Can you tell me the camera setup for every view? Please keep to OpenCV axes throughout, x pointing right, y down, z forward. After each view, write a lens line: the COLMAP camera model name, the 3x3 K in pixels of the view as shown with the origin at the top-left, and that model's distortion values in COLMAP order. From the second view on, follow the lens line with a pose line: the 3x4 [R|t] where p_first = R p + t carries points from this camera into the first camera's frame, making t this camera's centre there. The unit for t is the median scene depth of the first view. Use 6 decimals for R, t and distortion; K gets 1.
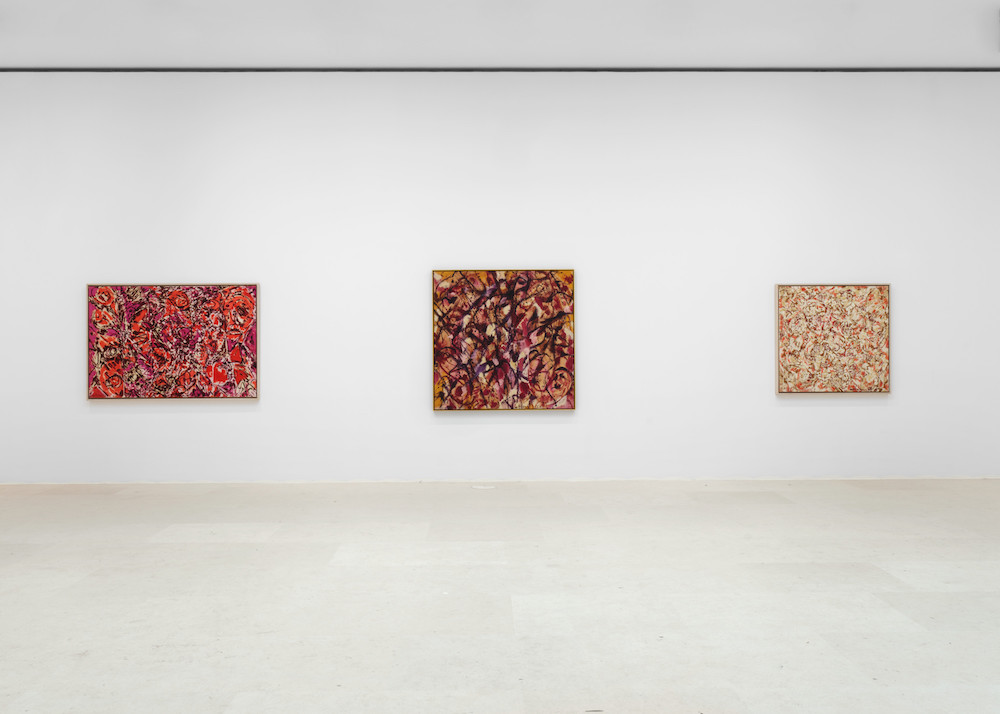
lens RADIAL K [[782.1, 0, 500.3], [0, 782.1, 353.6], [0, 0, 1]] dist [0.003721, 0.000785]
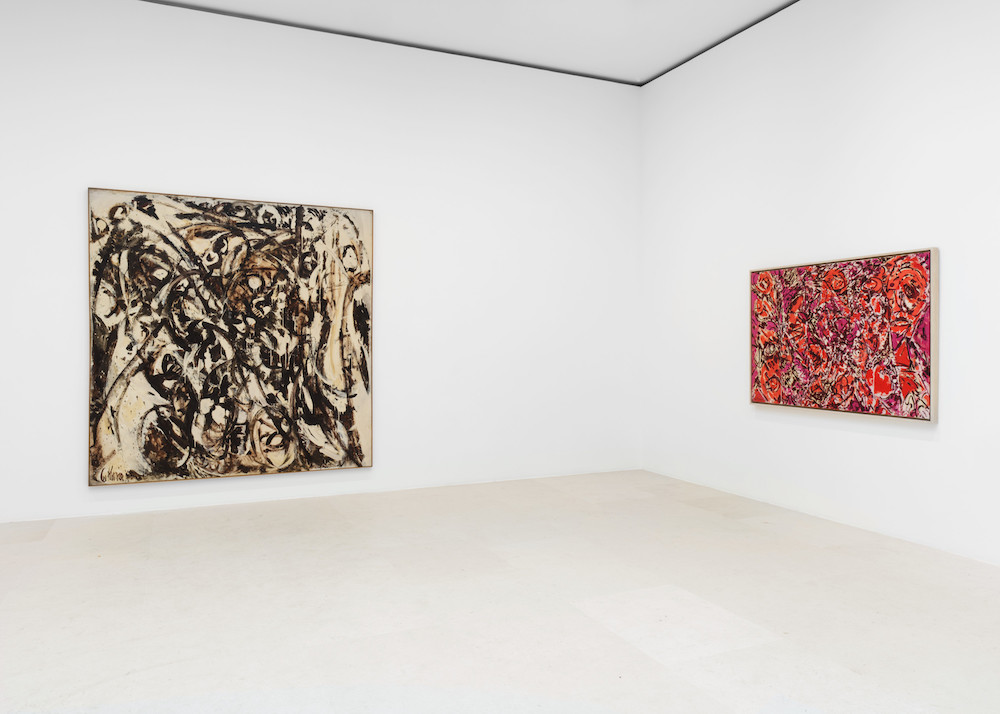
lens RADIAL K [[782.1, 0, 500.1], [0, 782.1, 357.9], [0, 0, 1]] dist [0.003721, 0.000785]
pose [[0.326300, 0.022164, -0.945006, 0.201009], [-0.015697, 0.999714, 0.018027, -0.003016], [0.945136, 0.008952, 0.326555, 0.445717]]
